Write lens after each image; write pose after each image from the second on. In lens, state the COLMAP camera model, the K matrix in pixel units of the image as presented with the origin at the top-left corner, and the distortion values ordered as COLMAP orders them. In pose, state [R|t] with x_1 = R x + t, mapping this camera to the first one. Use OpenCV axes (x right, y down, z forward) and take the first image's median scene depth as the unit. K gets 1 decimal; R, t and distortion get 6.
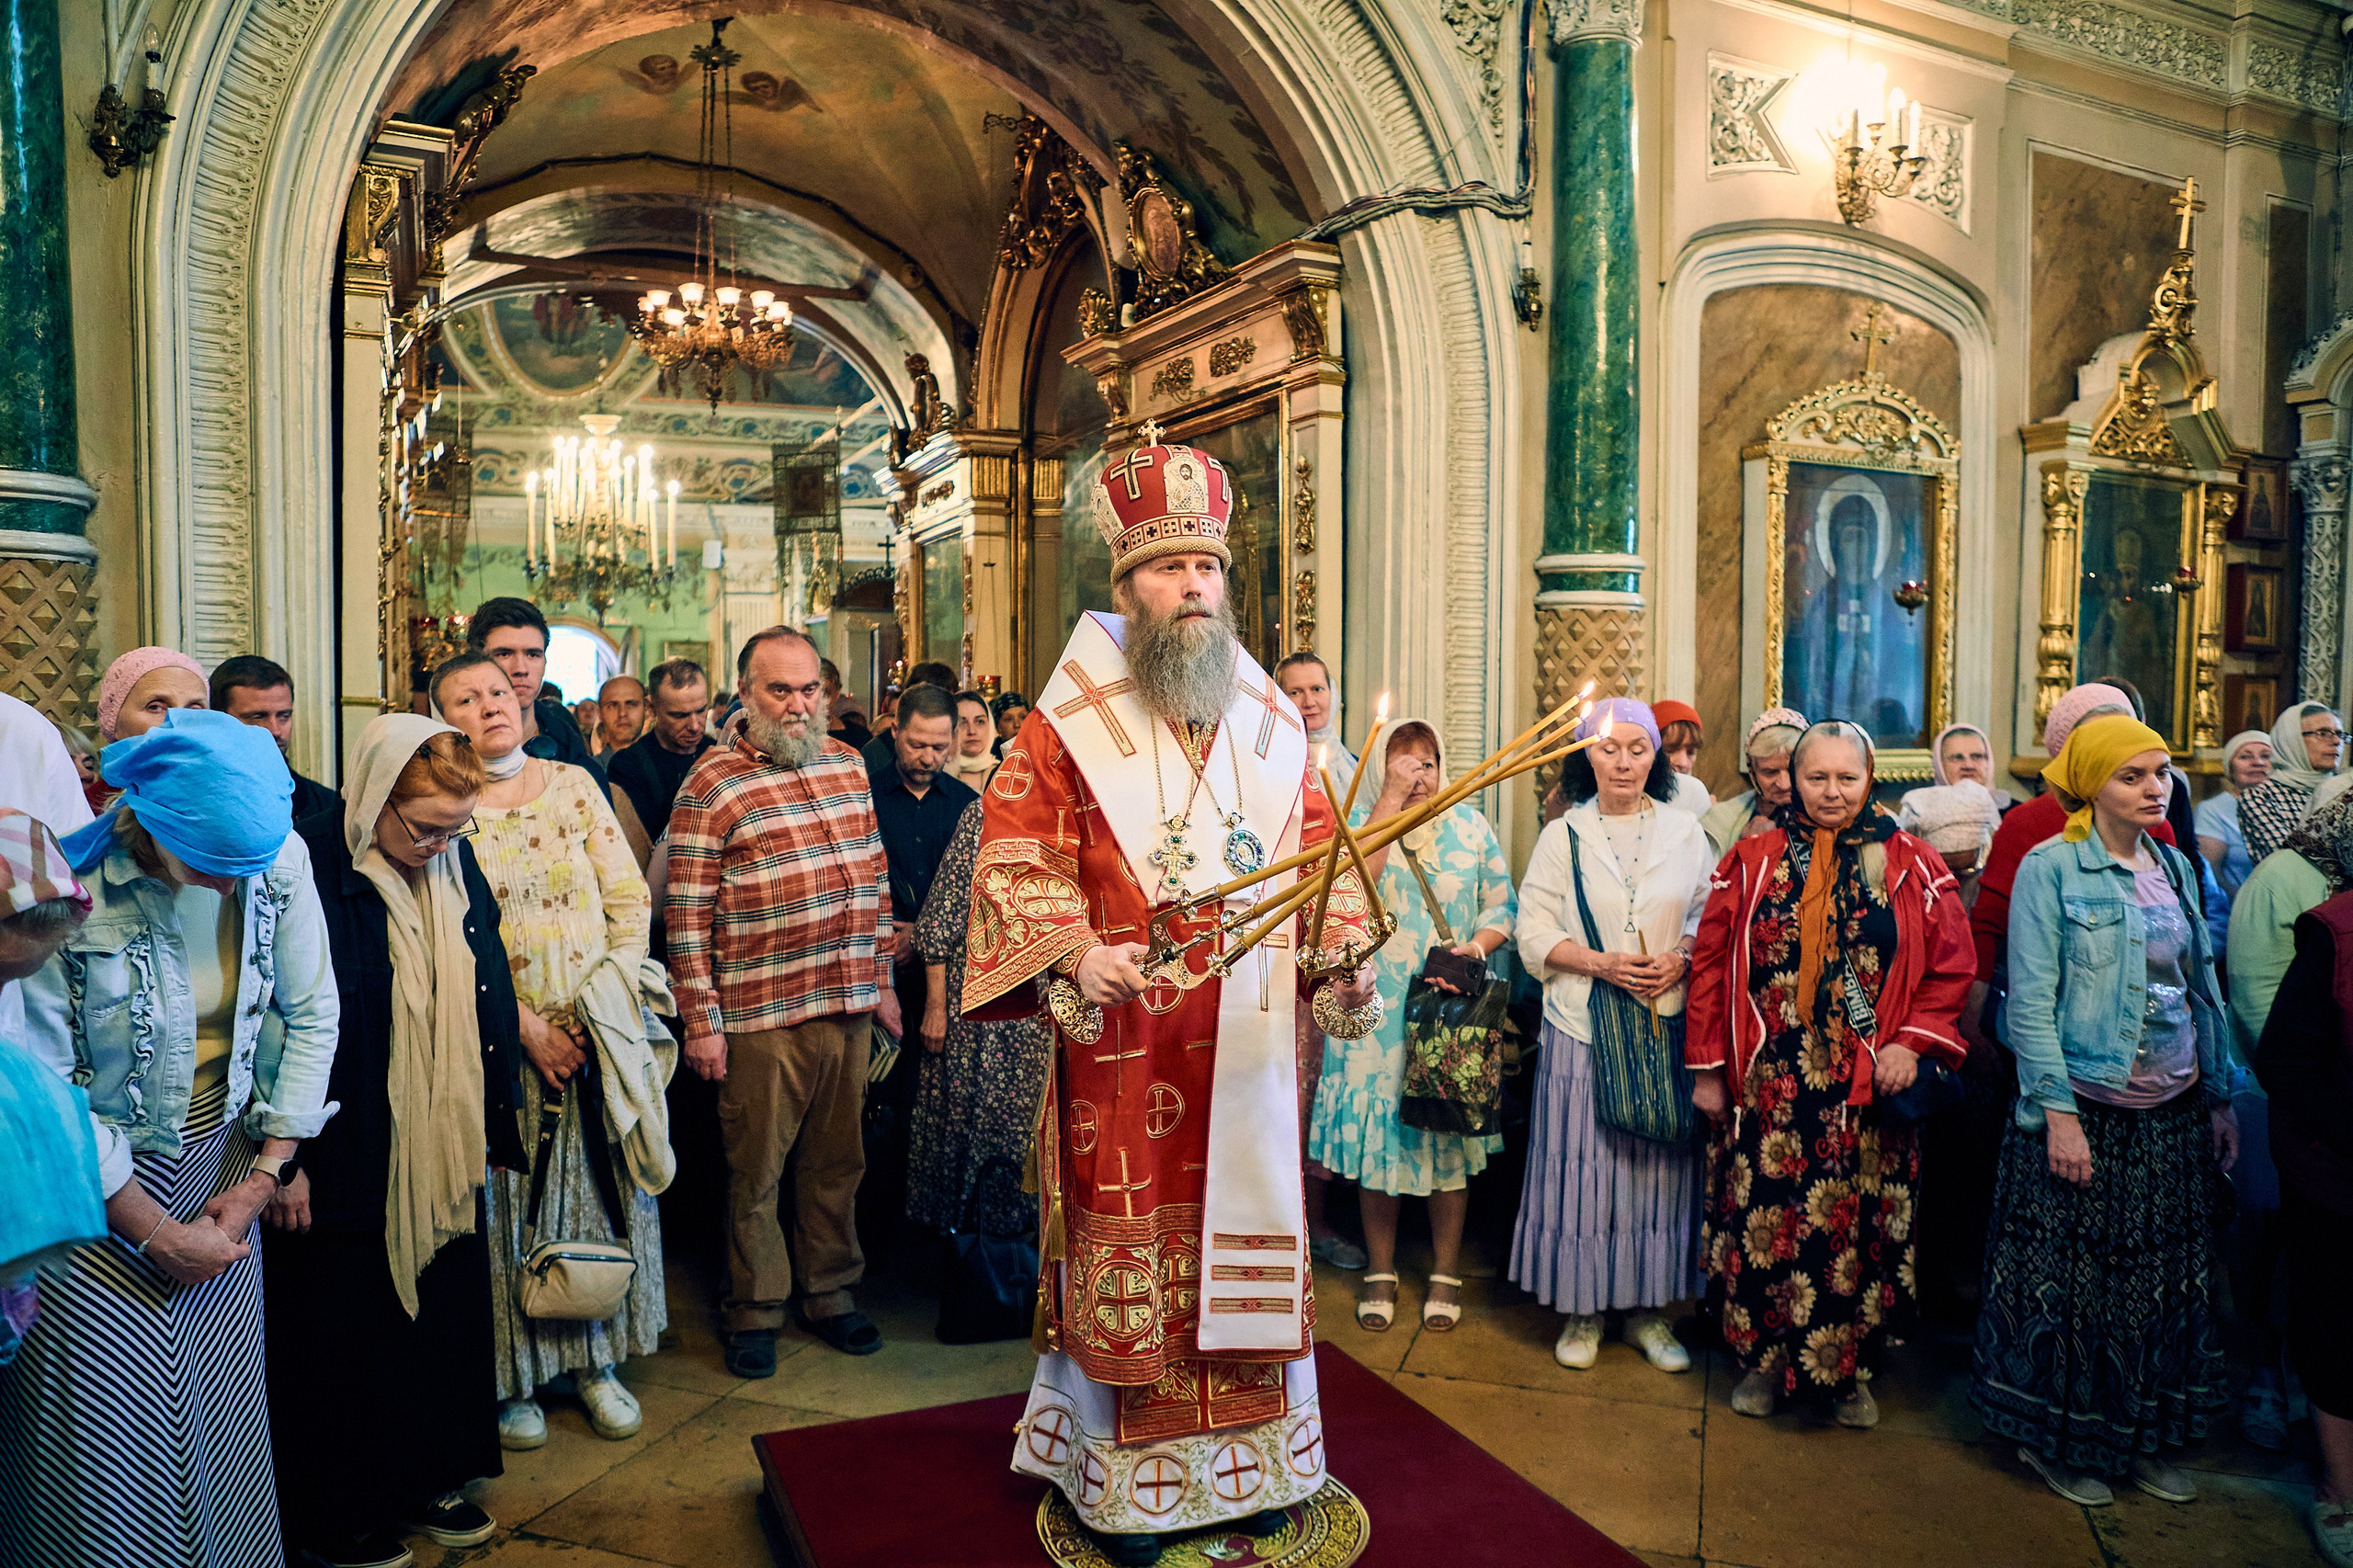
lens RADIAL K [[1612.3, 0, 1172.6], [0, 1612.3, 790.8], [0, 0, 1]] dist [-0.098150, 0.070479]
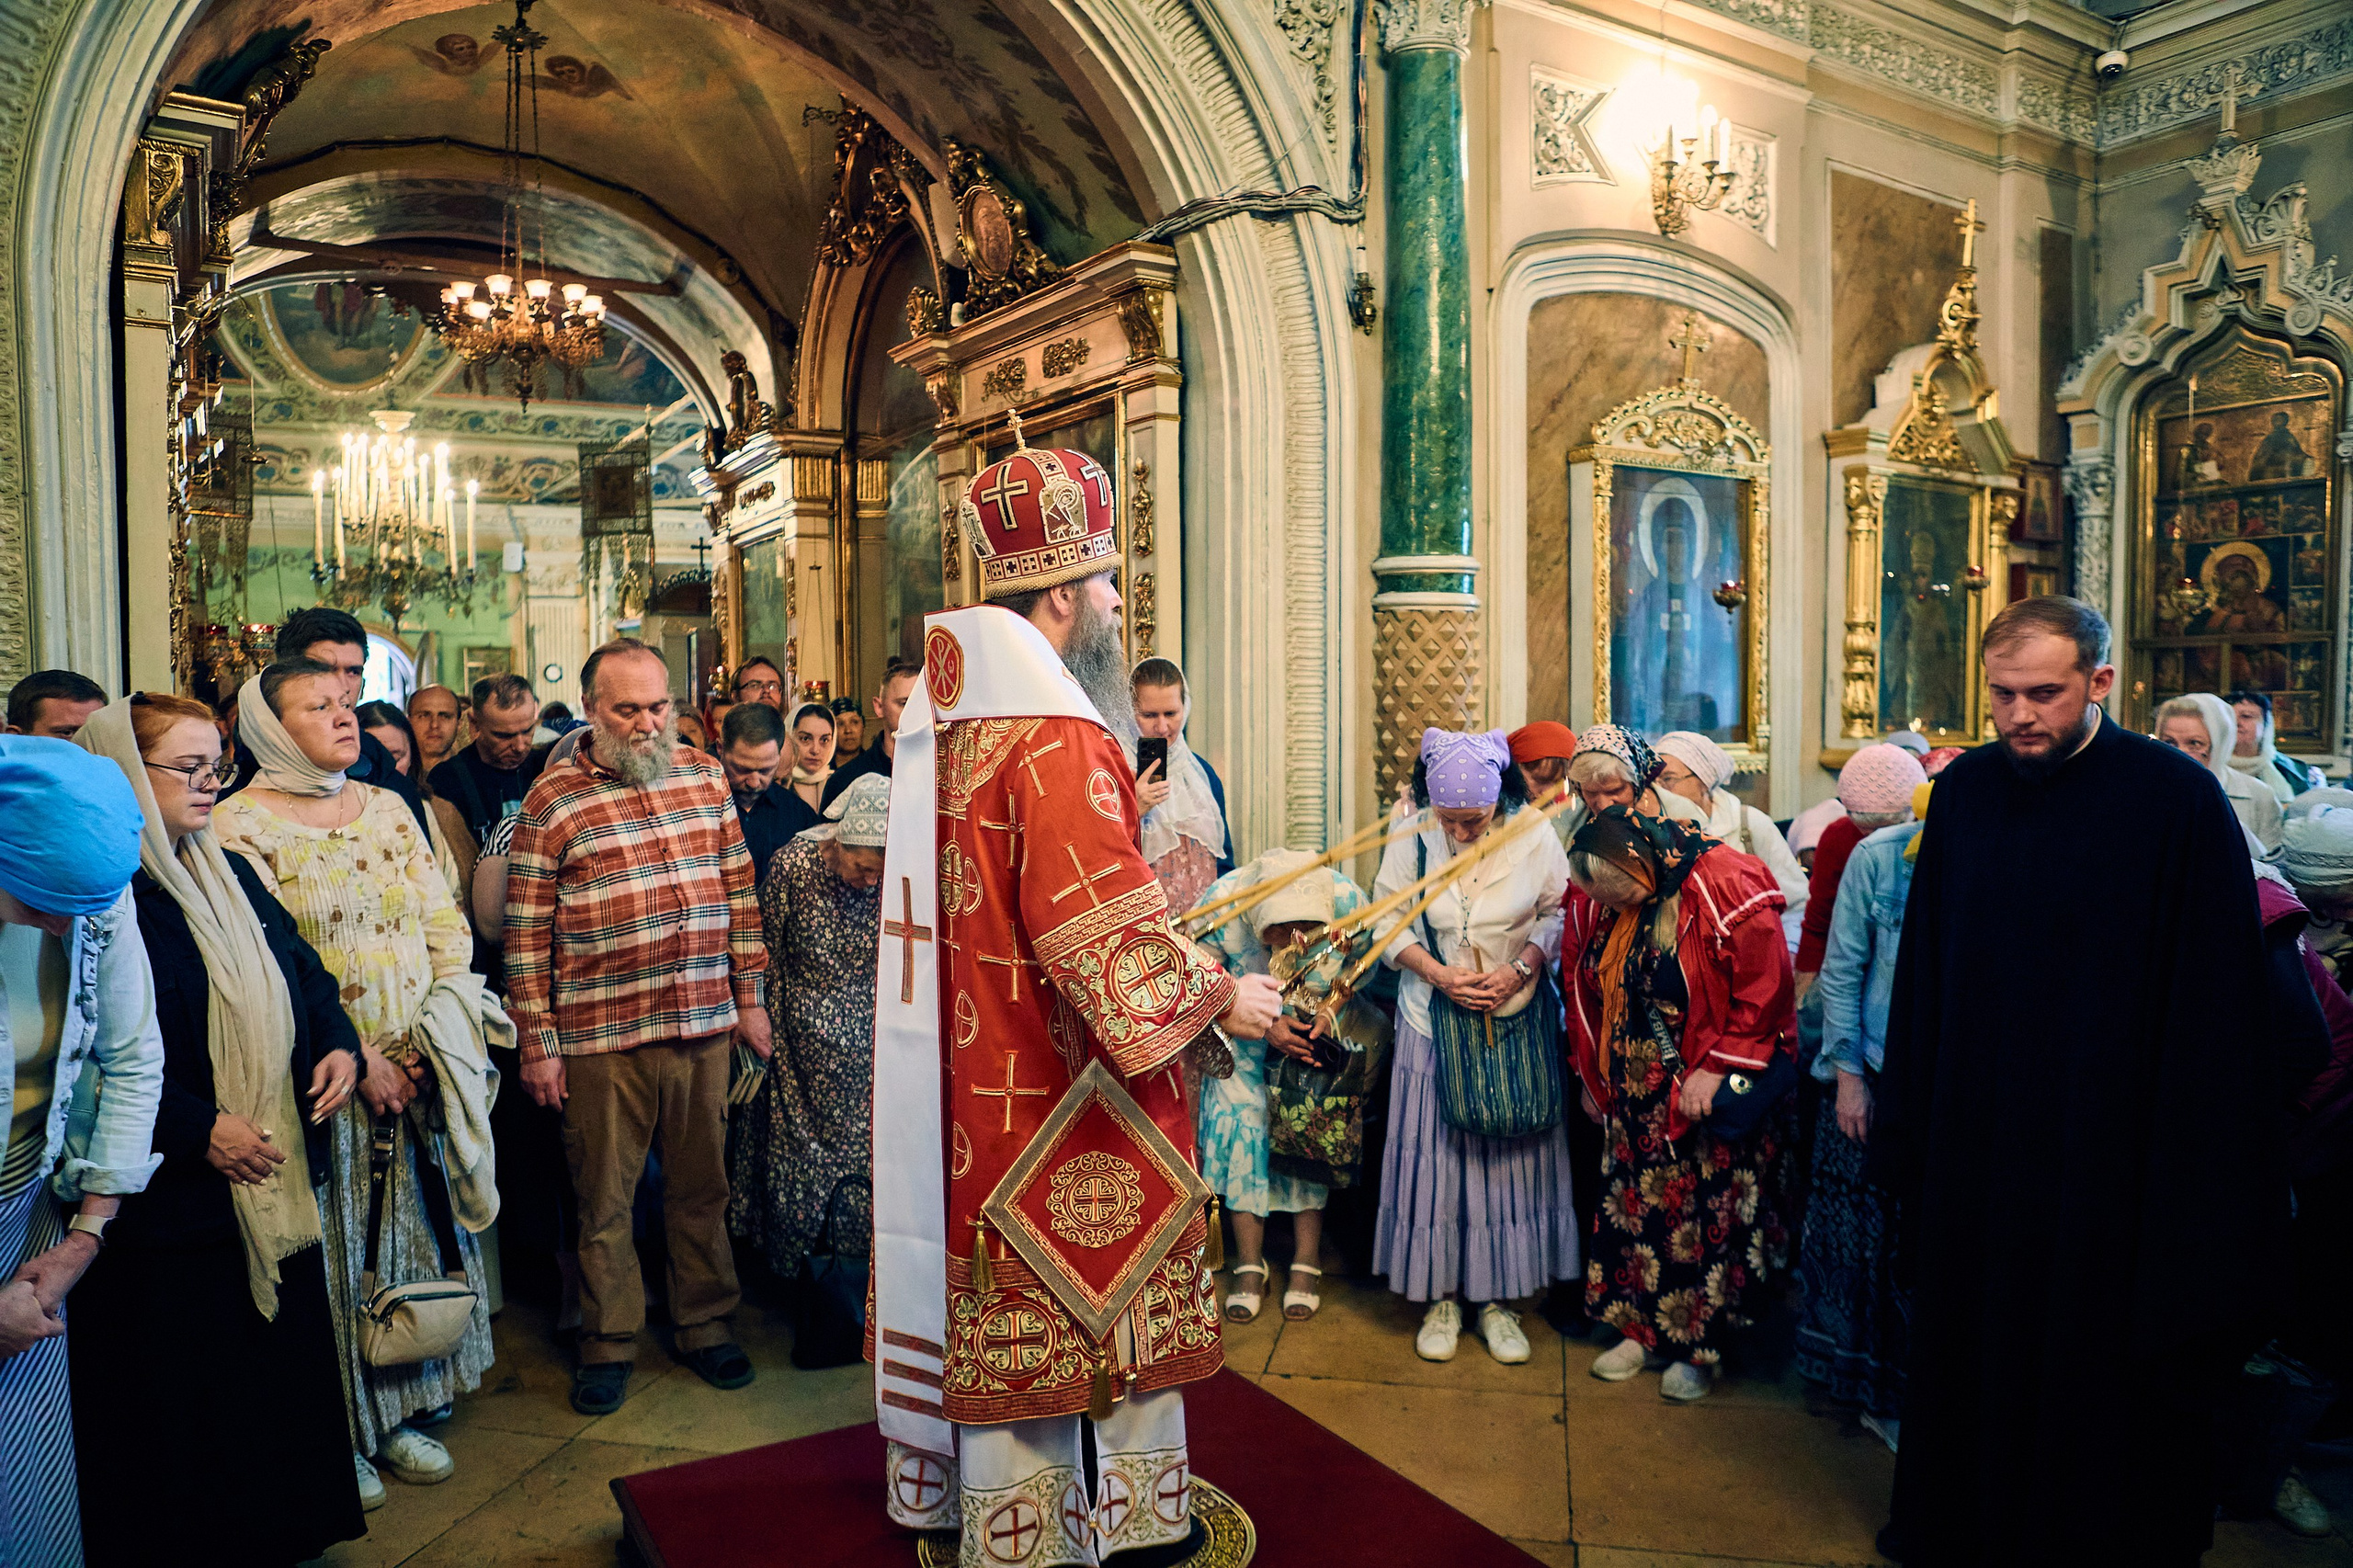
lens RADIAL K [[1613.9, 0, 1174.9], [0, 1613.9, 791.7], [0, 0, 1]] dist [-0.100547, 0.075568]
pose [[0.993049, -0.017212, 0.116441, -0.015277], [0.017147, 0.999852, 0.001557, -0.002368], [-0.116450, 0.000450, 0.993196, 0.006134]]
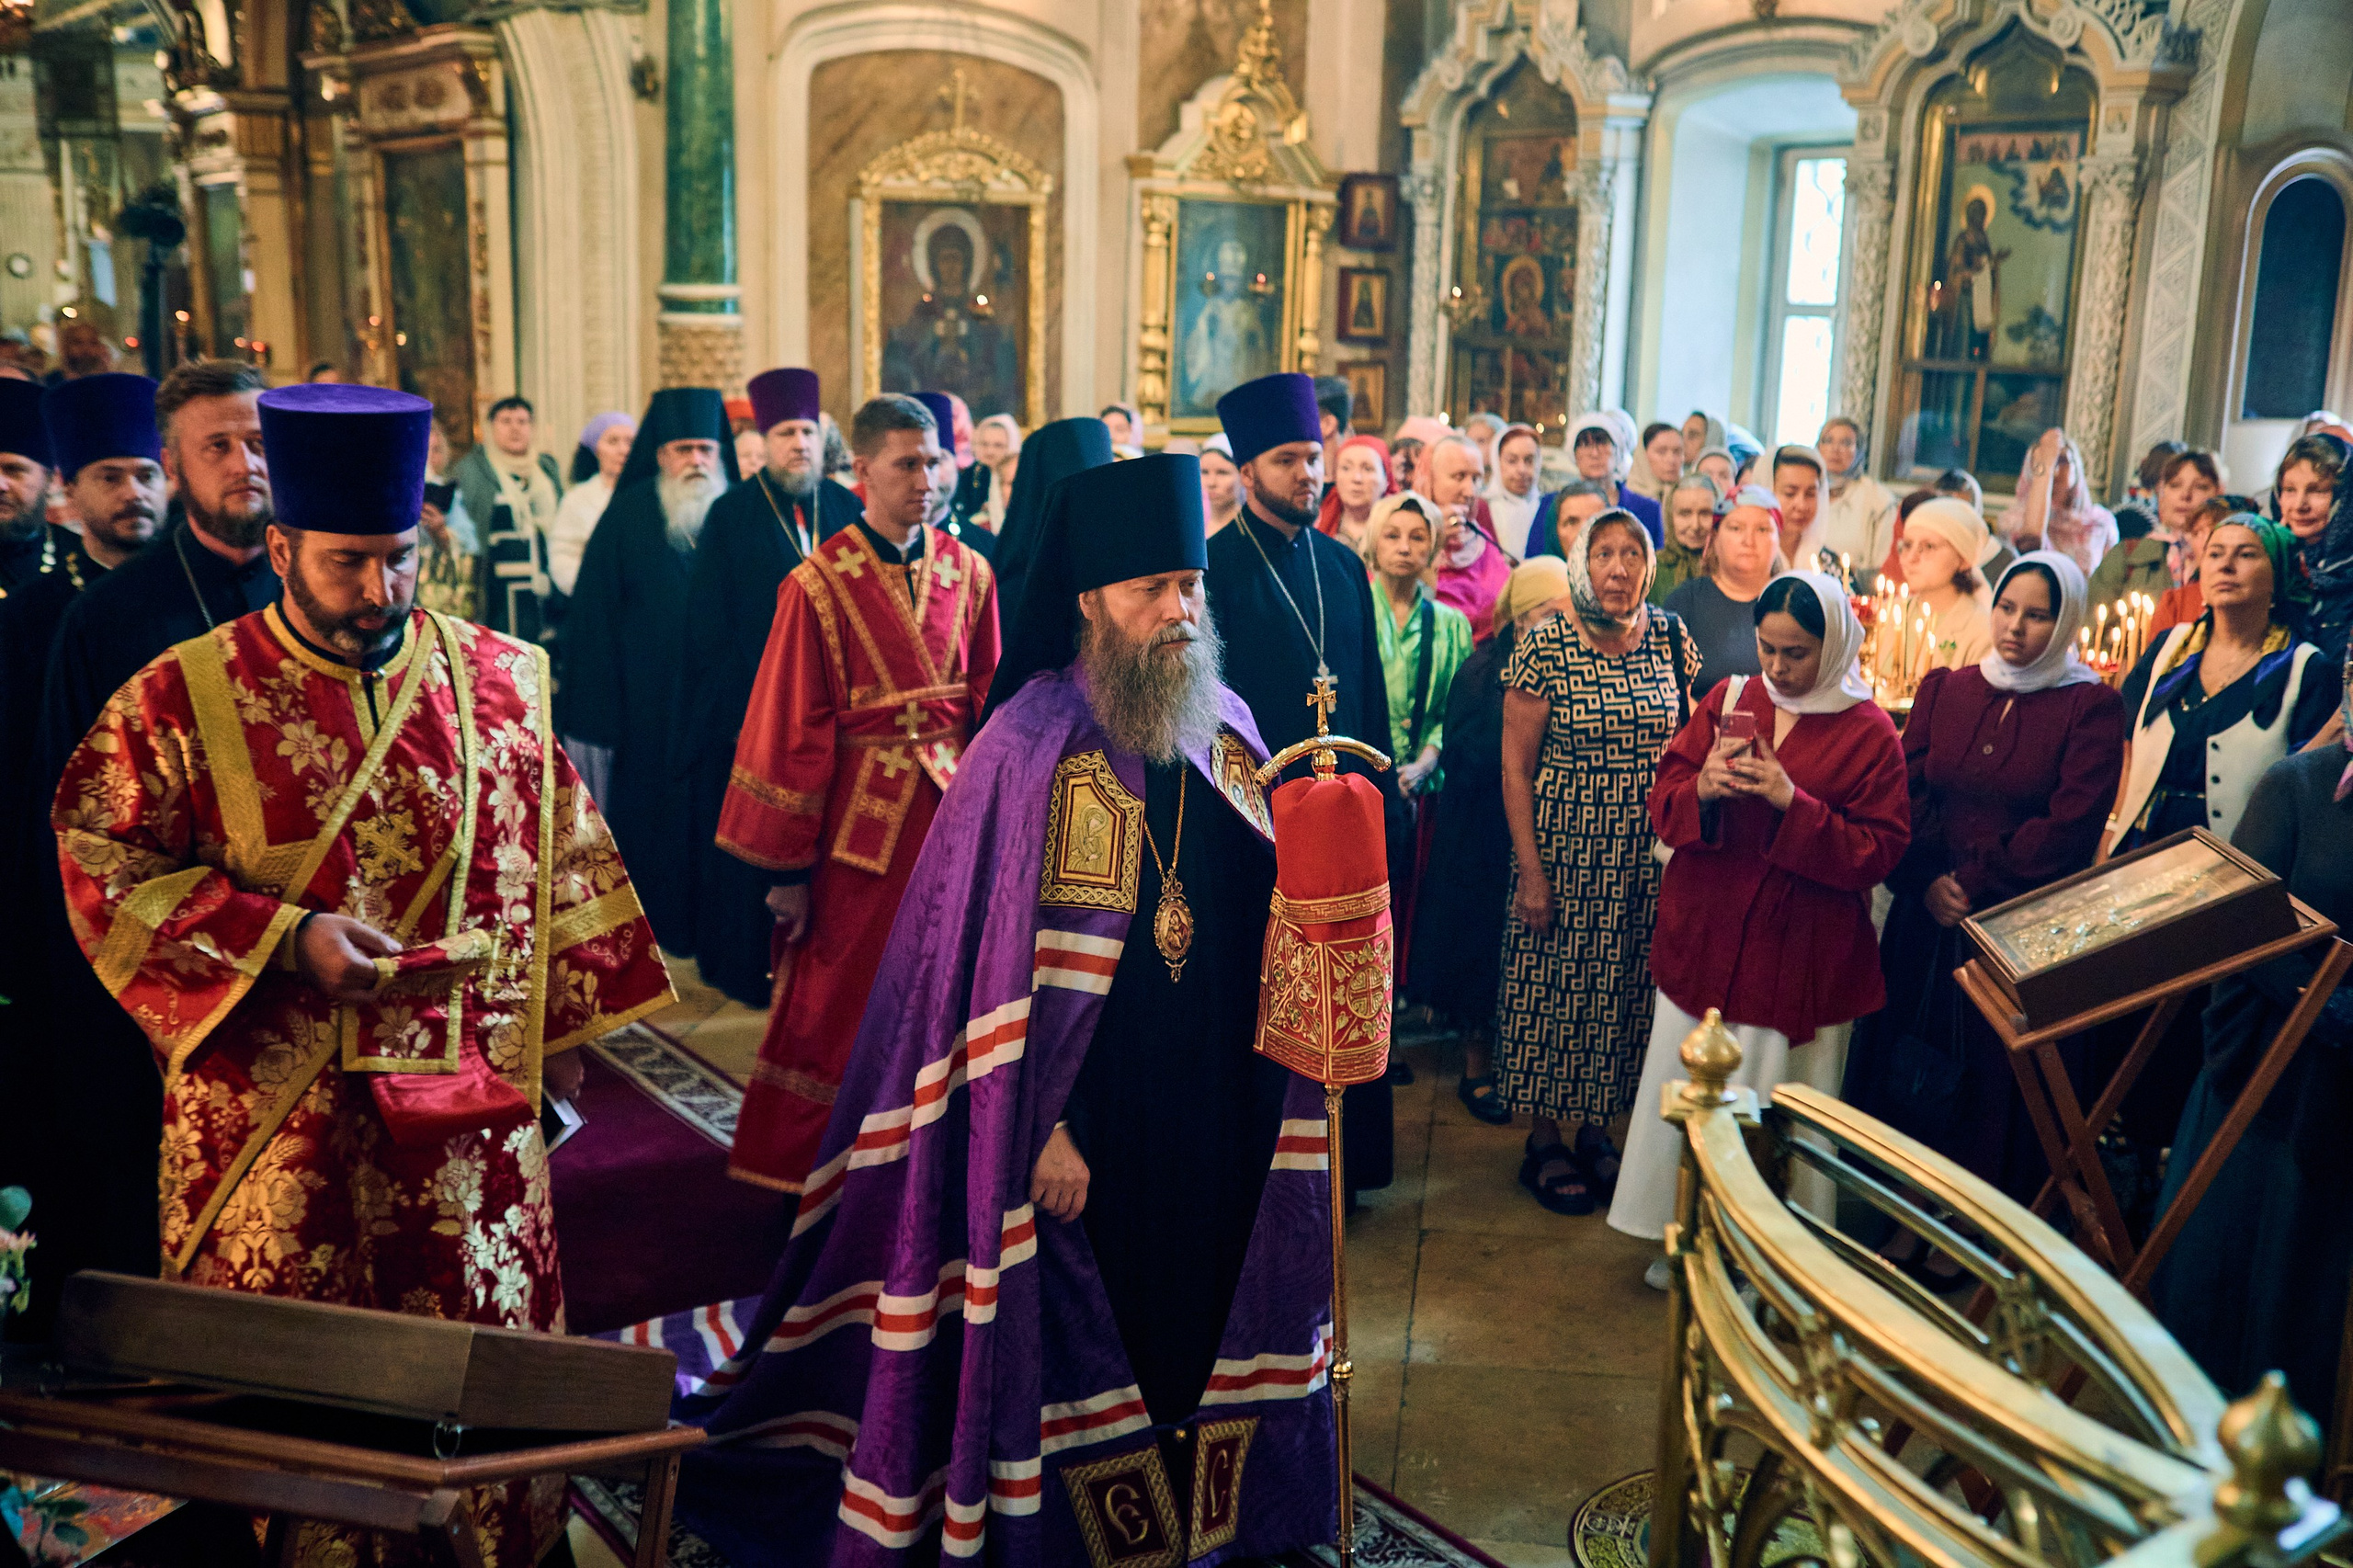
lens RADIAL K [[2333.7, 0, 1172.5], [0, 2333.7, 798.1], [0, 0, 1]] dist [-0.102235, 0.194796]
pose [[0.981653, -0.022034, 0.189398, 0.233210], [-0.010762, 0.985315, 0.170407, -0.051679], [-0.190372, -0.169319, 0.967000, -0.818080]]
